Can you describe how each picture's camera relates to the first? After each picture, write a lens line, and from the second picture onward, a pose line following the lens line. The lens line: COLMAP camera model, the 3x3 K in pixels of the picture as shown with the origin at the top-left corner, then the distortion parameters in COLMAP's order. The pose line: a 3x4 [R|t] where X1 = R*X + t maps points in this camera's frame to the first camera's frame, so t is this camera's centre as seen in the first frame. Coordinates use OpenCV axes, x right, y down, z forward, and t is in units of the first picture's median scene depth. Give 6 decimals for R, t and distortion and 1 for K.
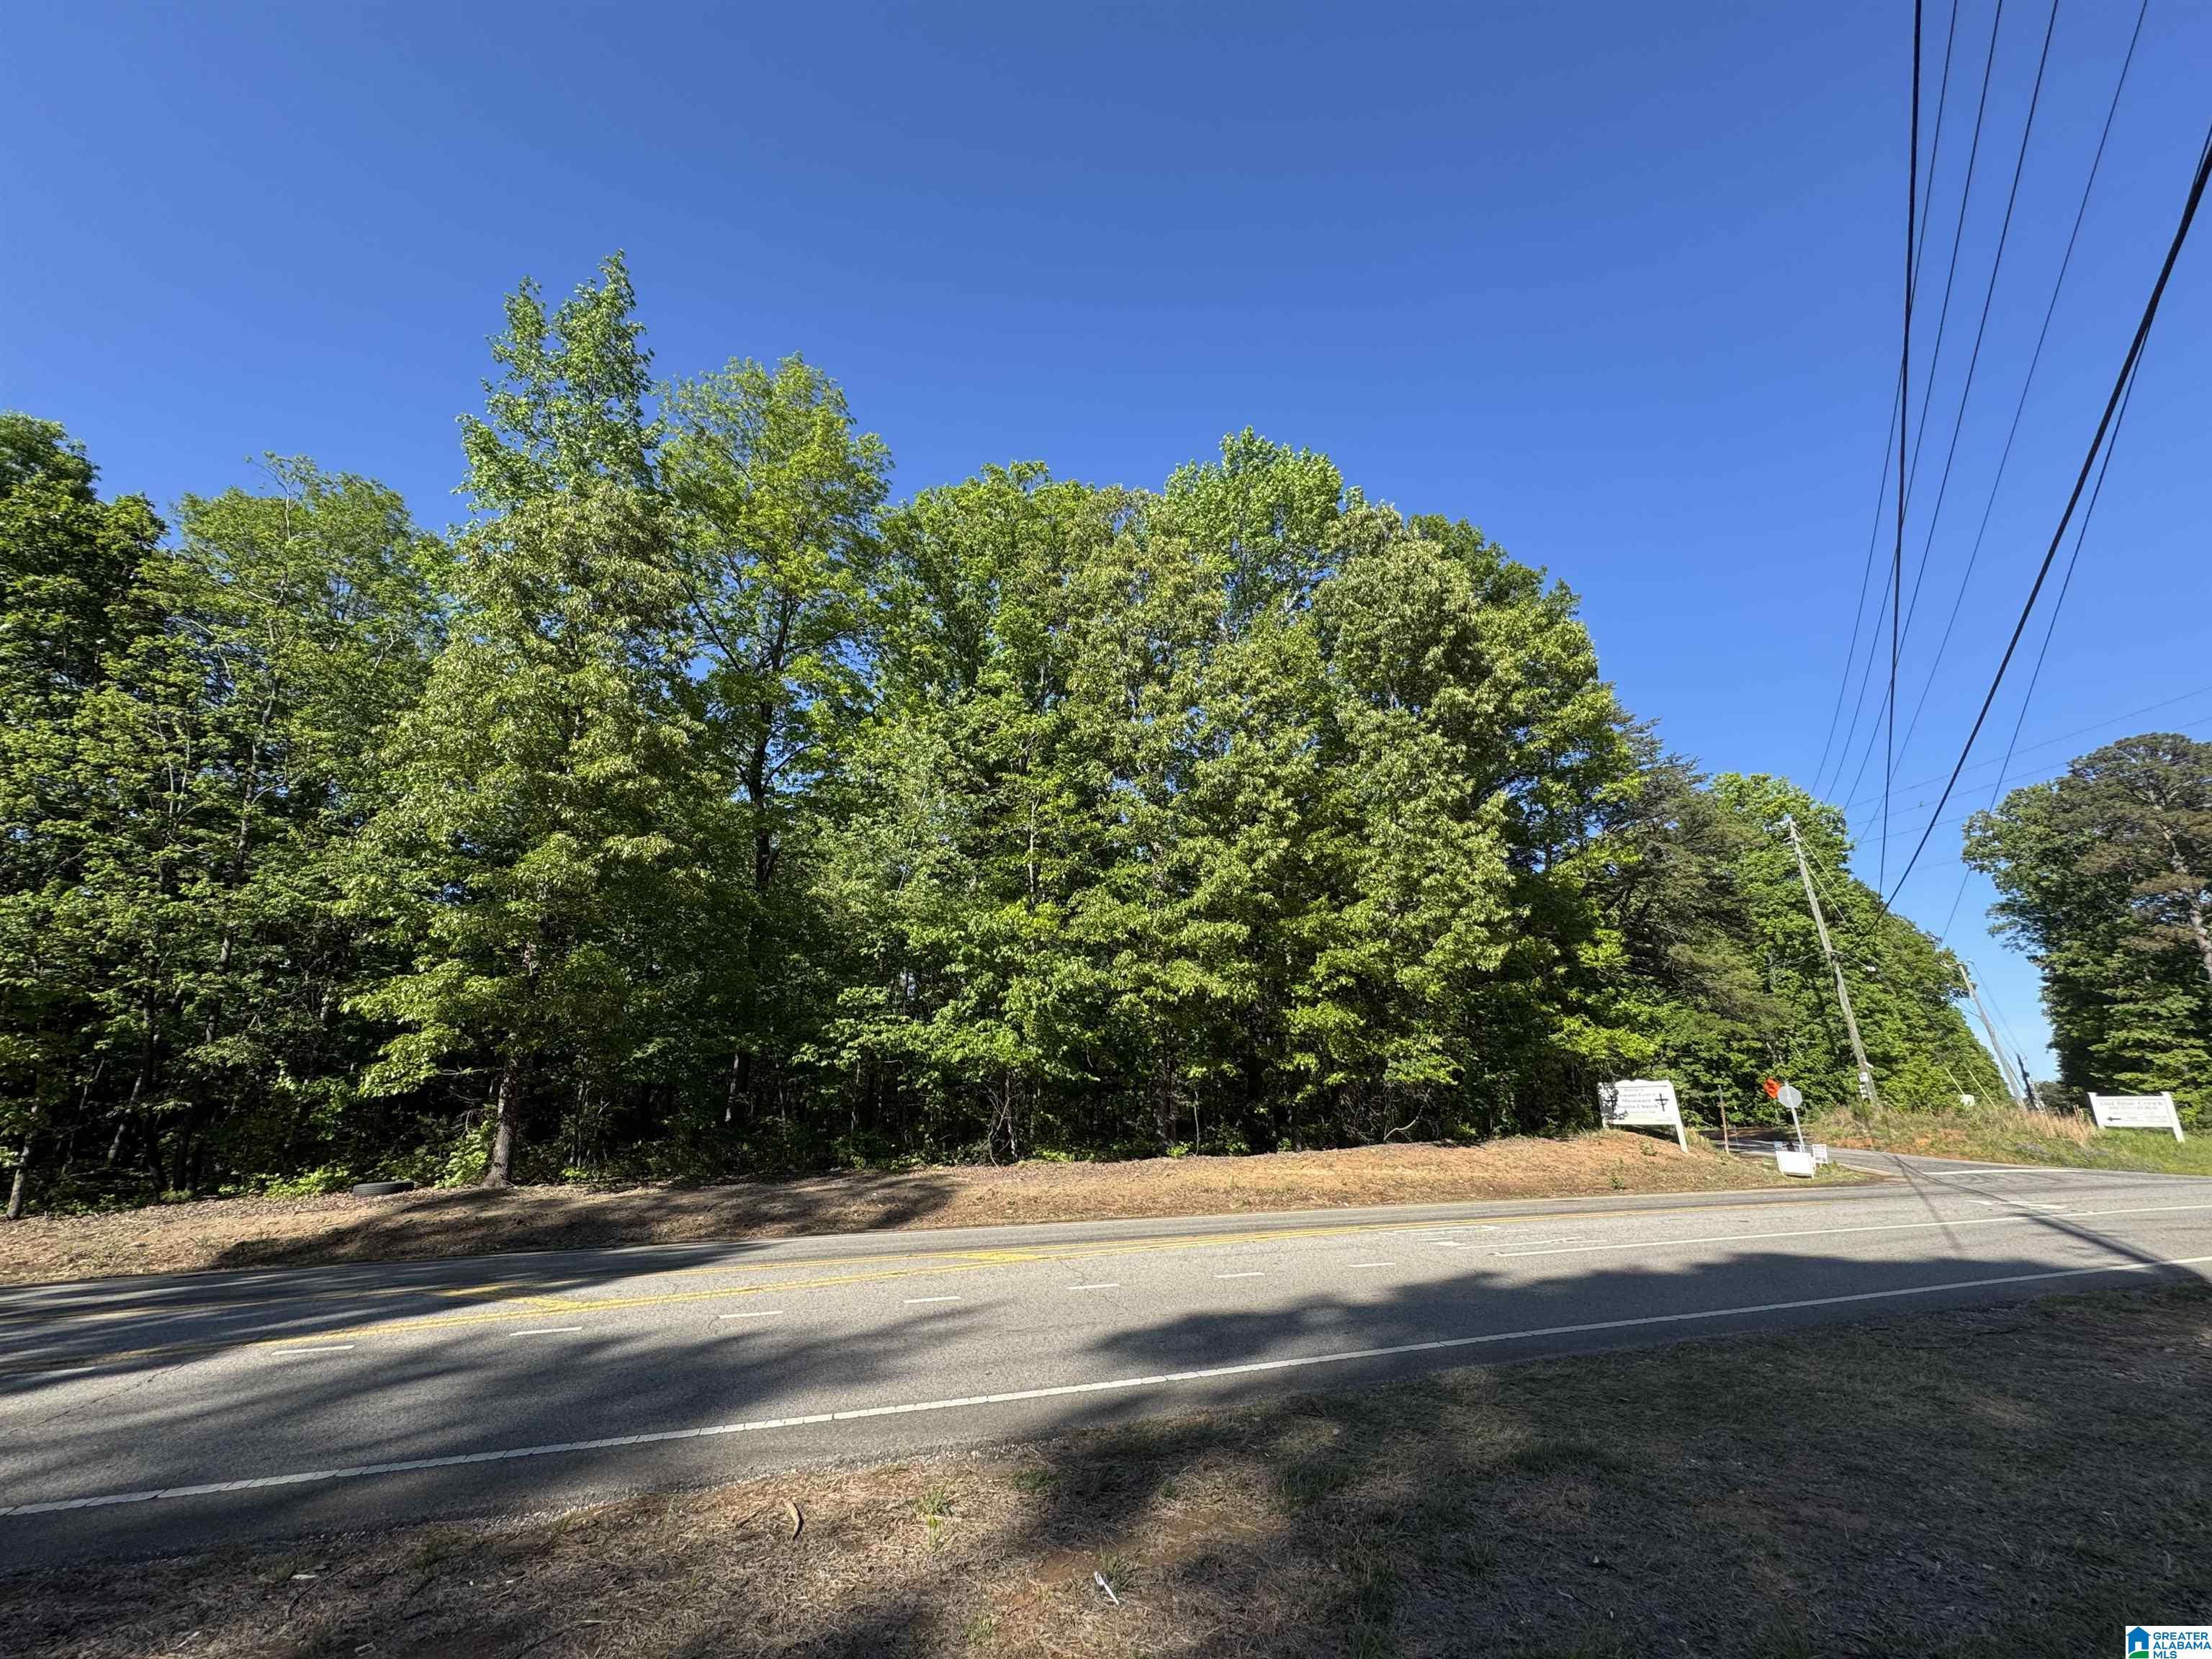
lens RADIAL K [[877.4, 0, 1098.5], [0, 877.4, 831.9], [0, 0, 1]] dist [0.002148, -0.000082]
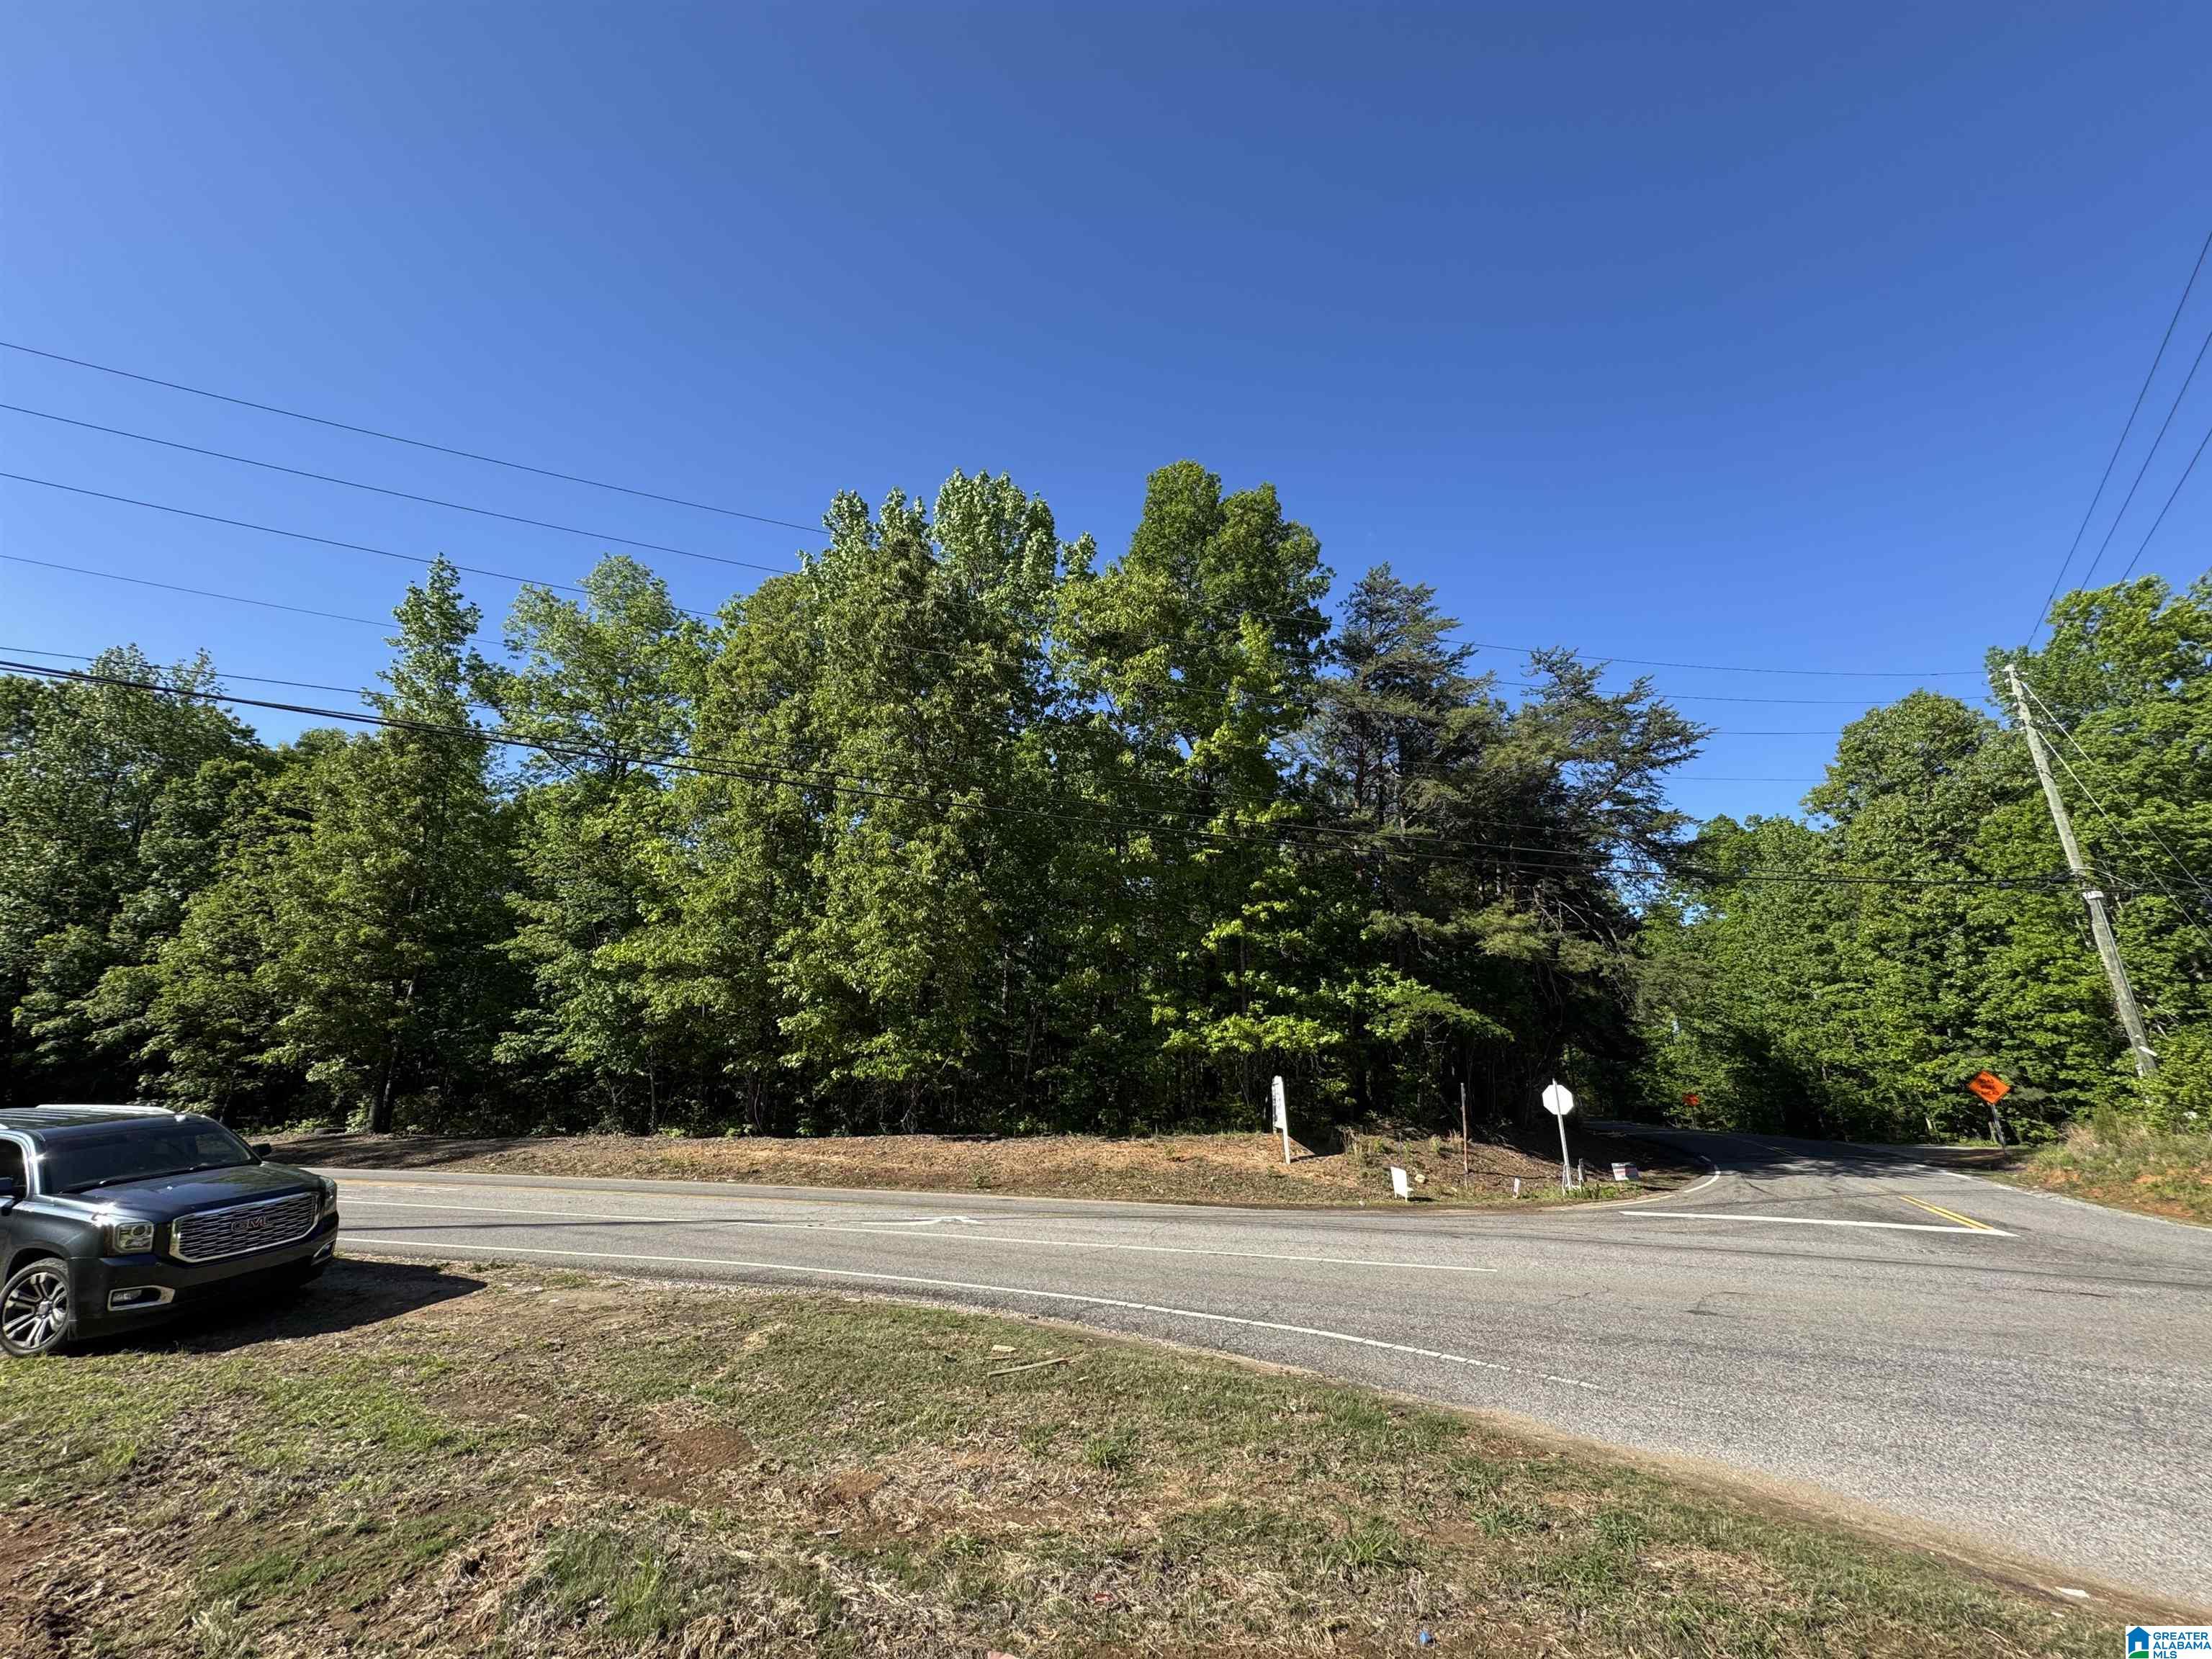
lens RADIAL K [[877.4, 0, 1098.5], [0, 877.4, 831.9], [0, 0, 1]] dist [0.002148, -0.000082]
pose [[0.843446, -0.134873, -0.520008, 1.185134], [0.144240, 0.989284, -0.022632, 0.050071], [0.517488, -0.055917, 0.853861, 0.237753]]
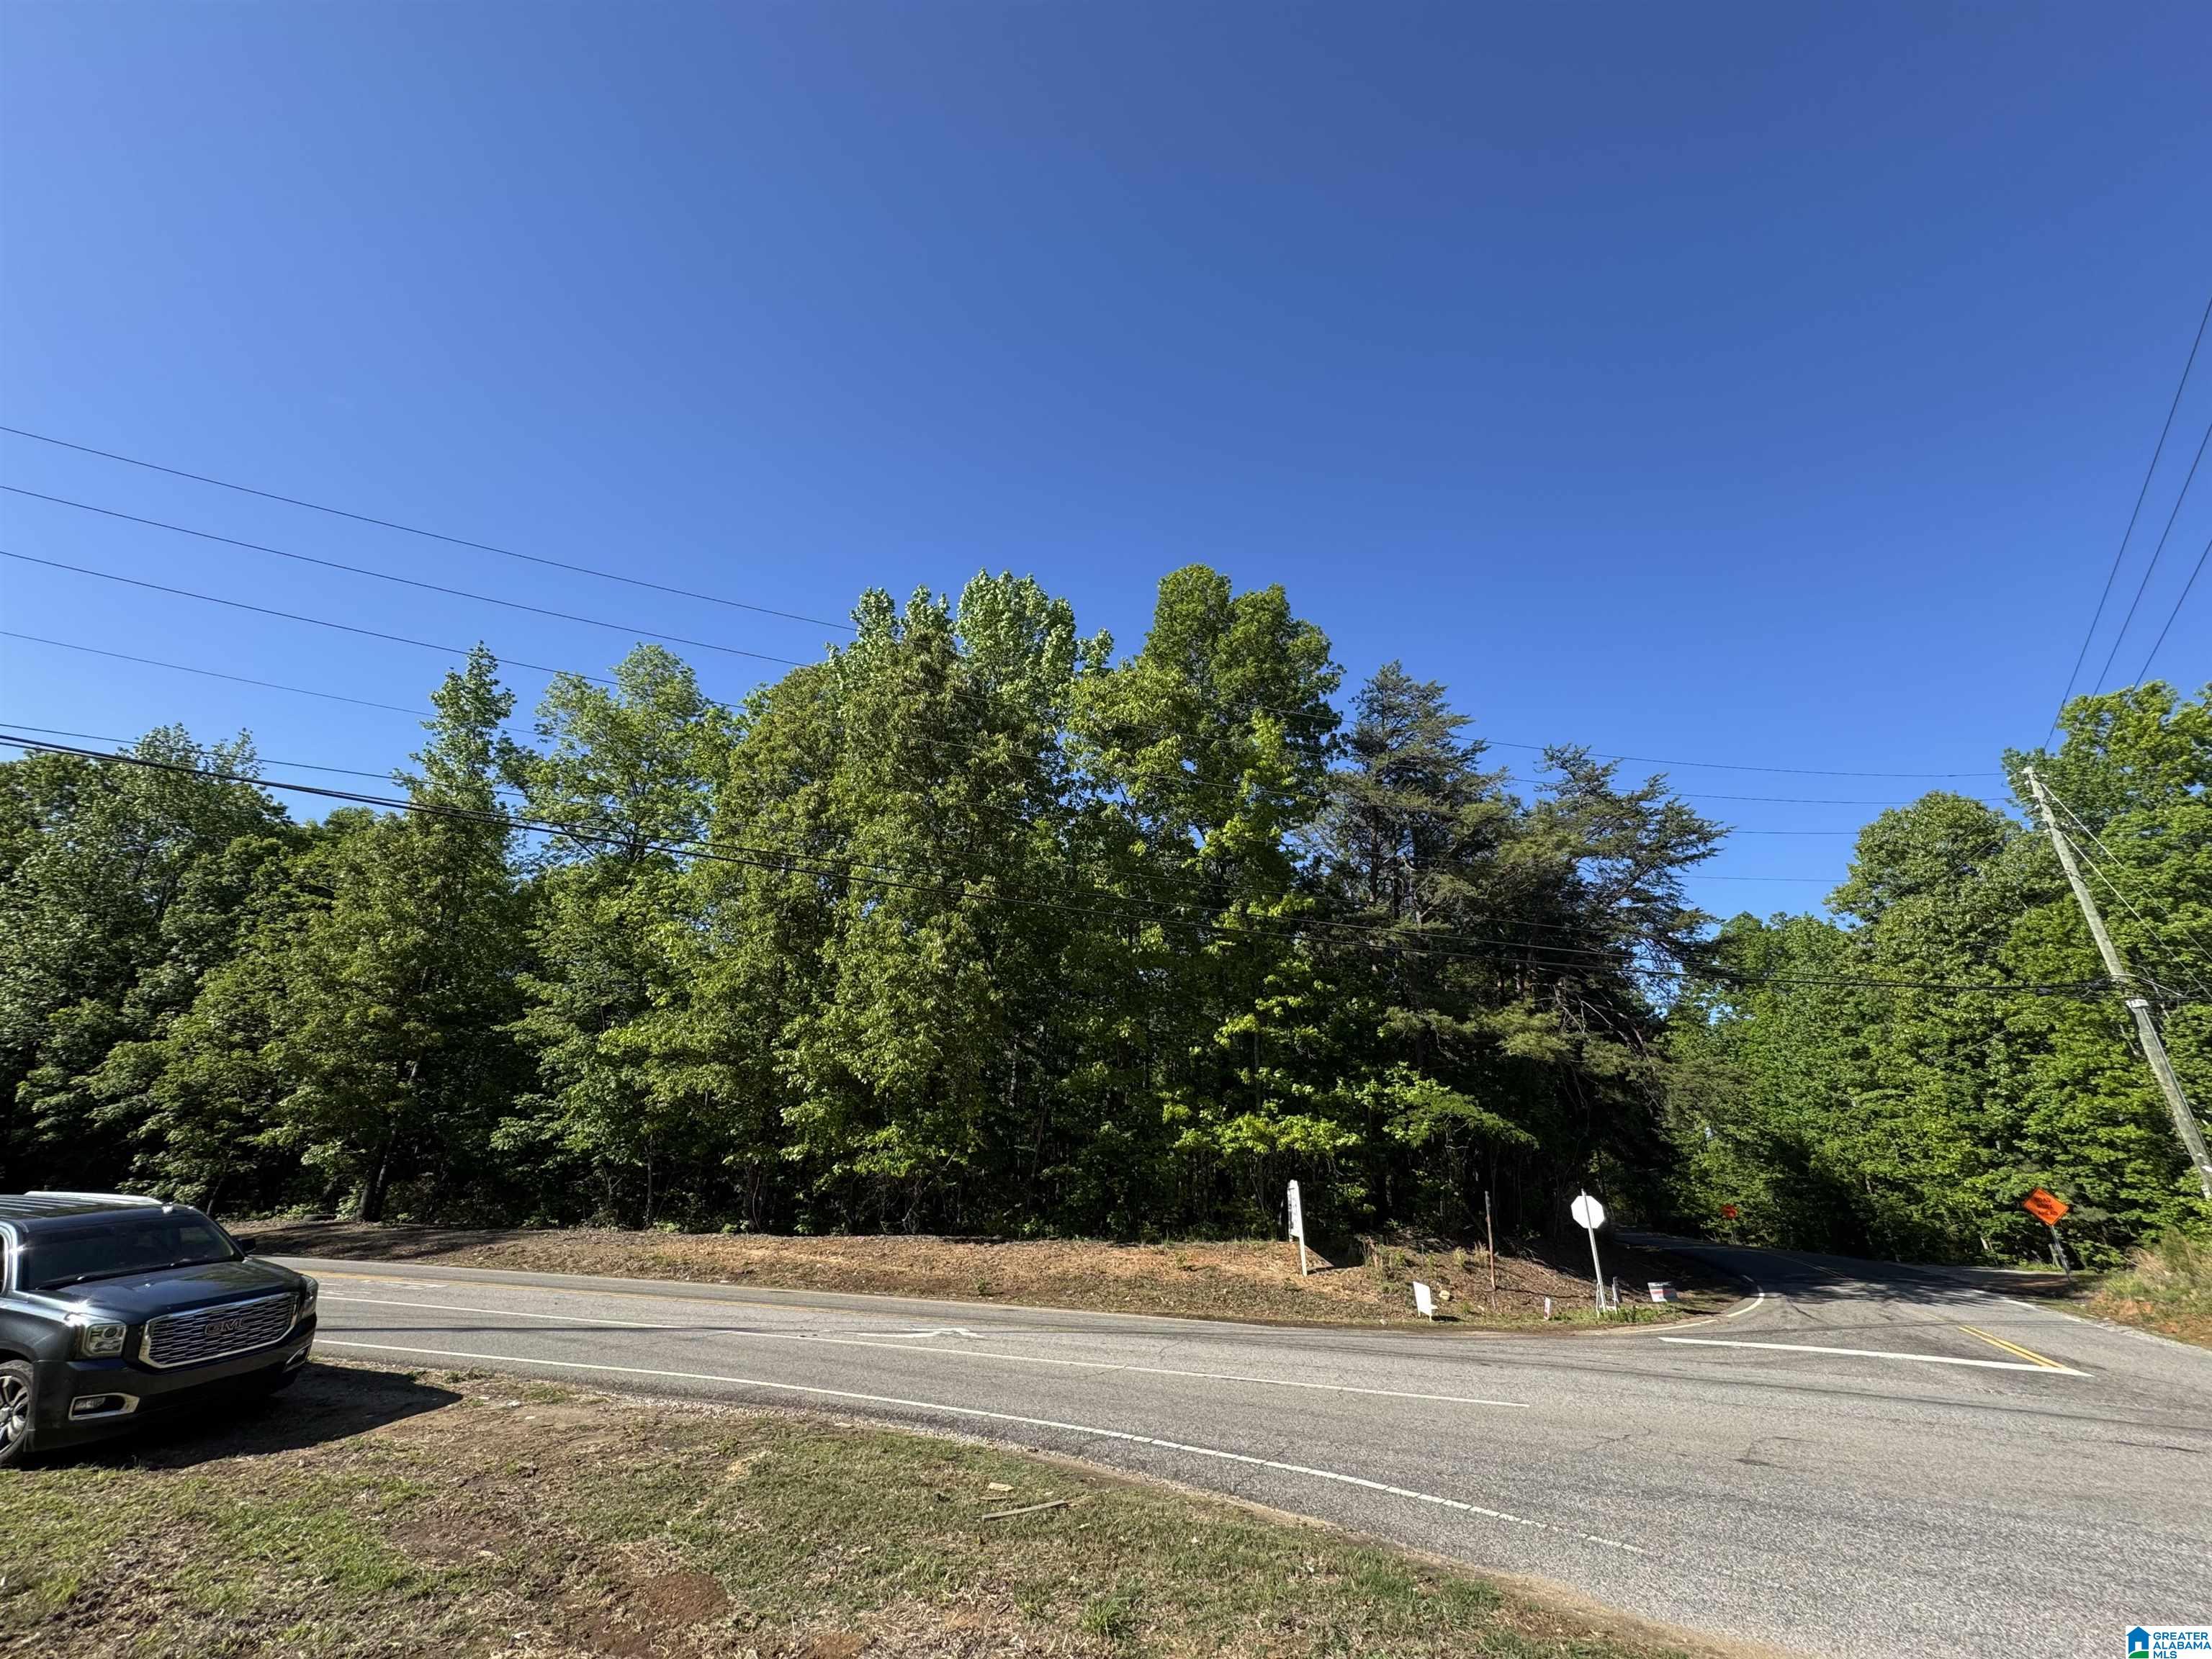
lens RADIAL K [[877.4, 0, 1098.5], [0, 877.4, 831.9], [0, 0, 1]] dist [0.002148, -0.000082]
pose [[0.837520, -0.173749, -0.518045, 1.186334], [0.129017, 0.984170, -0.121504, 0.045199], [0.530956, 0.034925, 0.846679, 0.238568]]
